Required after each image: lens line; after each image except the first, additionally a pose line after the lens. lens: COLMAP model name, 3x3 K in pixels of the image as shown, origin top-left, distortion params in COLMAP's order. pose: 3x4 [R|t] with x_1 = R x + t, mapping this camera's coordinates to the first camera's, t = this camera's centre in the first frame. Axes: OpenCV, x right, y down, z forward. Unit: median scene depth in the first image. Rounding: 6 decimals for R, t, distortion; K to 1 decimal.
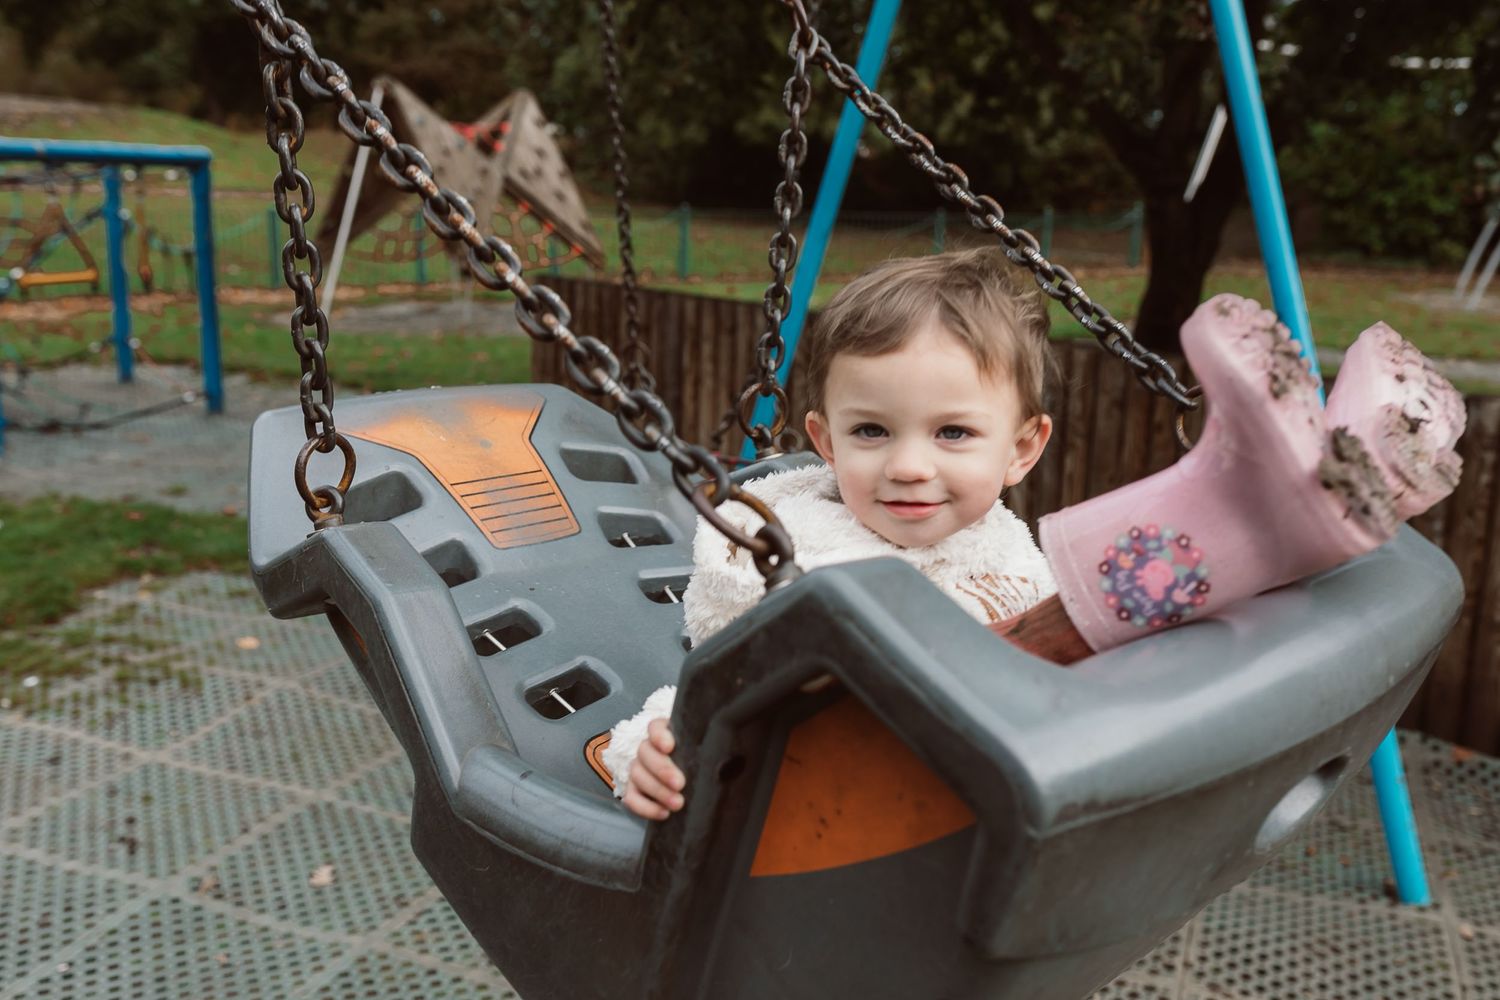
lens RADIAL K [[1502.0, 0, 750.0], [0, 1502.0, 500.0], [0, 0, 1]] dist [0.068701, -0.012256]
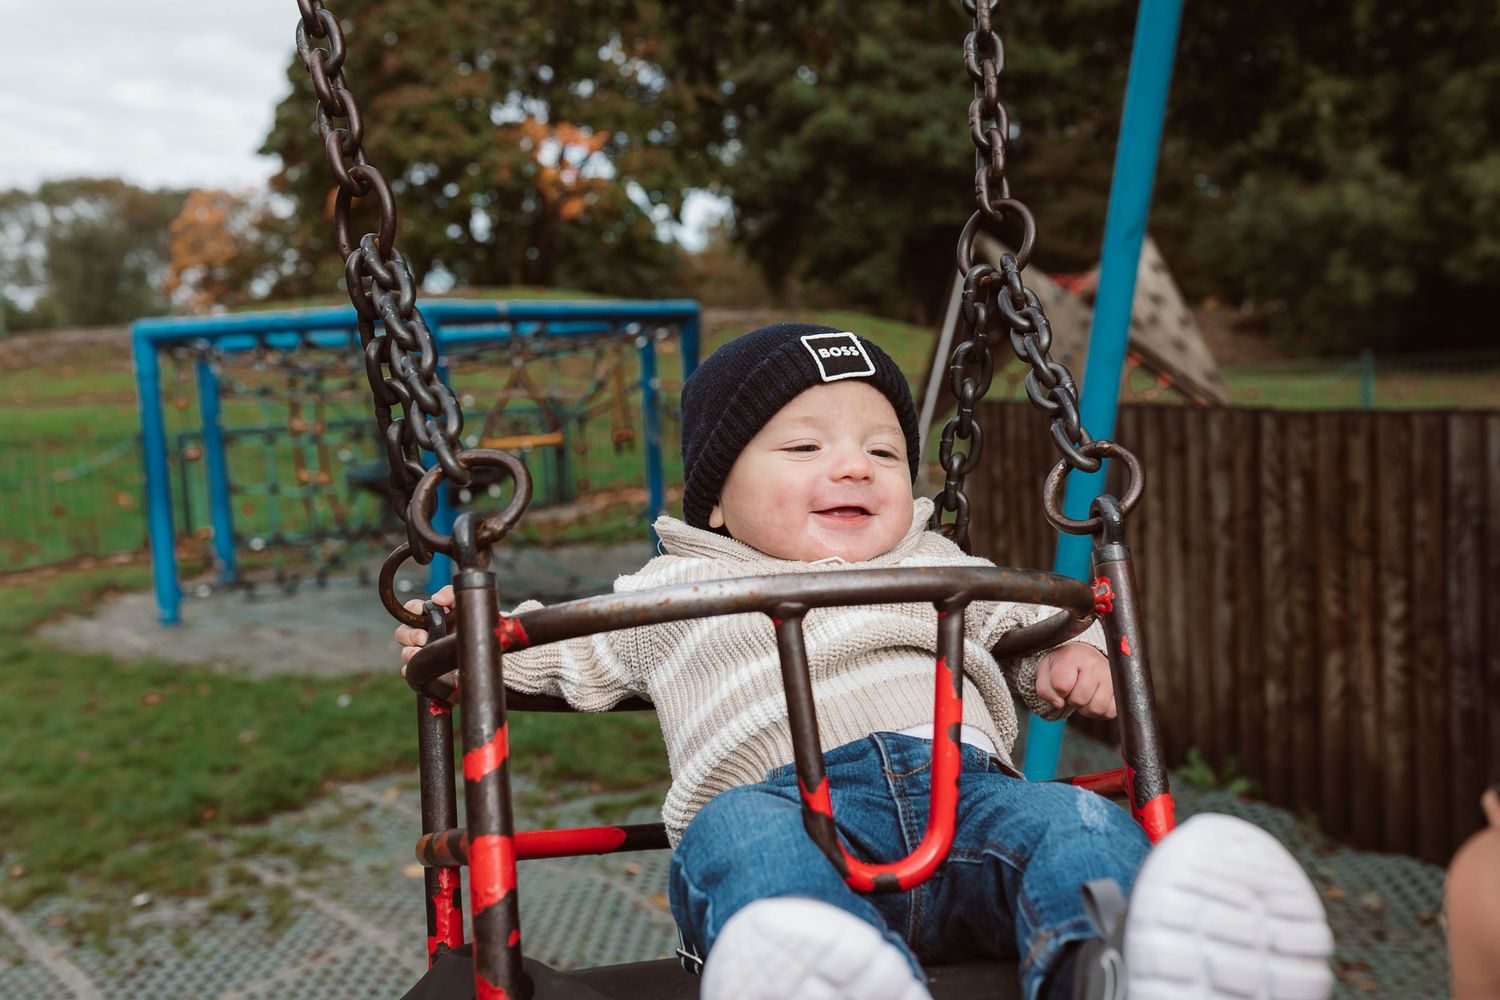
lens RADIAL K [[1474.9, 0, 750.0], [0, 1474.9, 500.0], [0, 0, 1]] dist [-0.011760, 0.000698]
pose [[0.878845, -0.031548, -0.476063, 0.073128], [-0.029683, 0.992263, -0.120552, -0.002102], [0.476183, 0.120078, 0.871109, 0.180258]]
